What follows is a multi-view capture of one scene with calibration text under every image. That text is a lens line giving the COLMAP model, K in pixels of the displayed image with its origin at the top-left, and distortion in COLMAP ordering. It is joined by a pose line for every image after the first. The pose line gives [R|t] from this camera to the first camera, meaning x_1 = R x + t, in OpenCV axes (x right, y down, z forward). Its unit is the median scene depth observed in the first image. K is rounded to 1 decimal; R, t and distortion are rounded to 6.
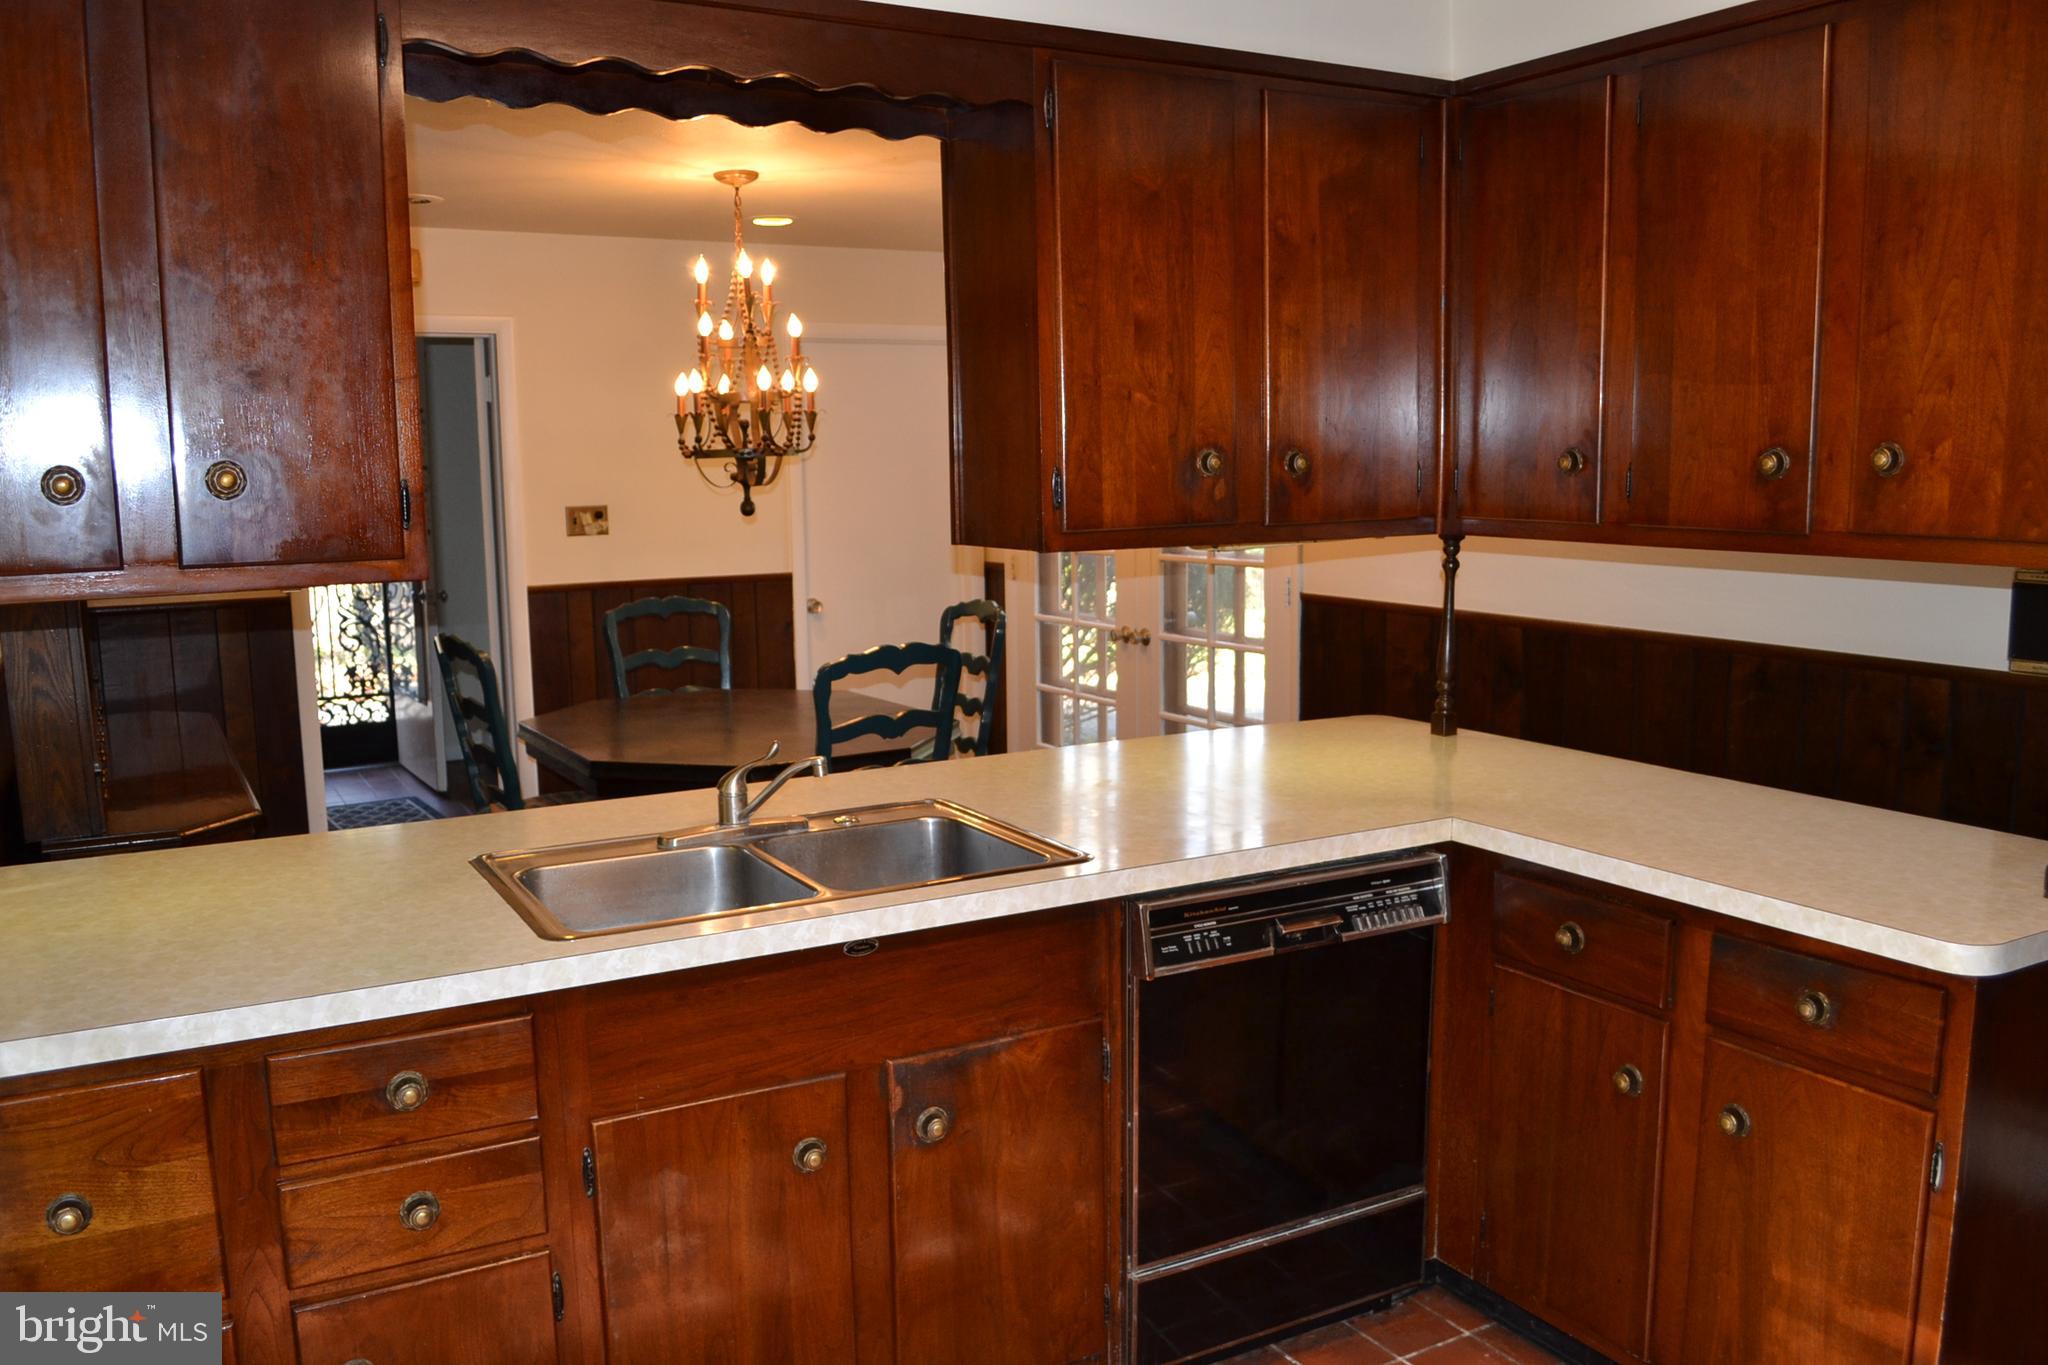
lens RADIAL K [[1634.1, 0, 1017.2], [0, 1634.1, 694.4], [0, 0, 1]] dist [-0.079142, 0.010340]
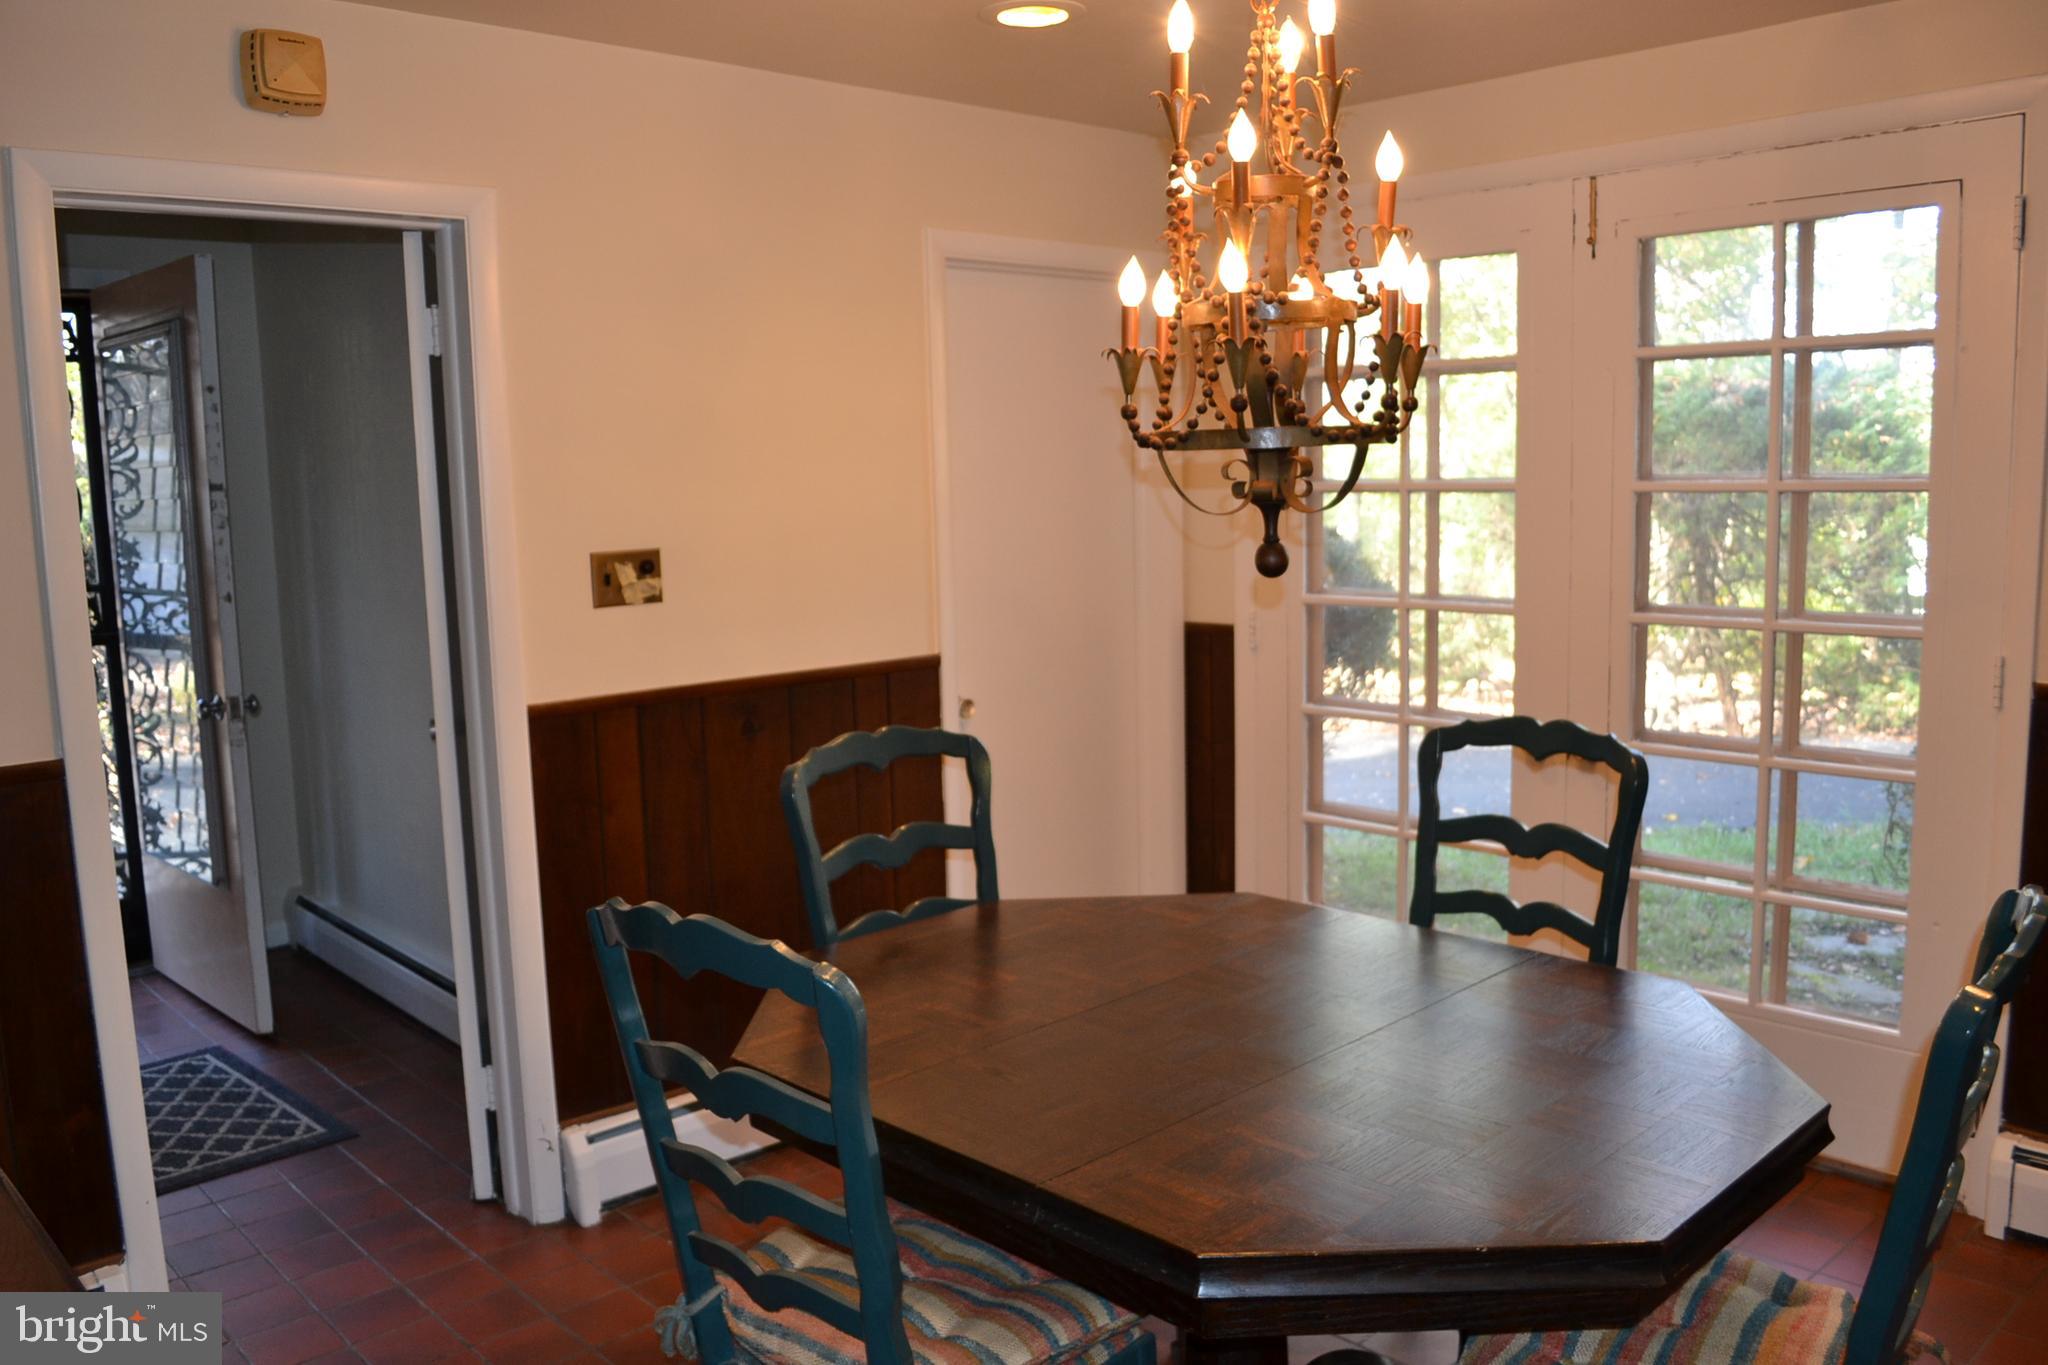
lens RADIAL K [[1634.1, 0, 1017.2], [0, 1634.1, 694.4], [0, 0, 1]] dist [-0.079142, 0.010340]
pose [[0.972895, -0.040629, 0.227648, -0.264166], [0.042936, 0.999064, -0.005191, -0.060107], [-0.227224, 0.014824, 0.973730, 0.446089]]
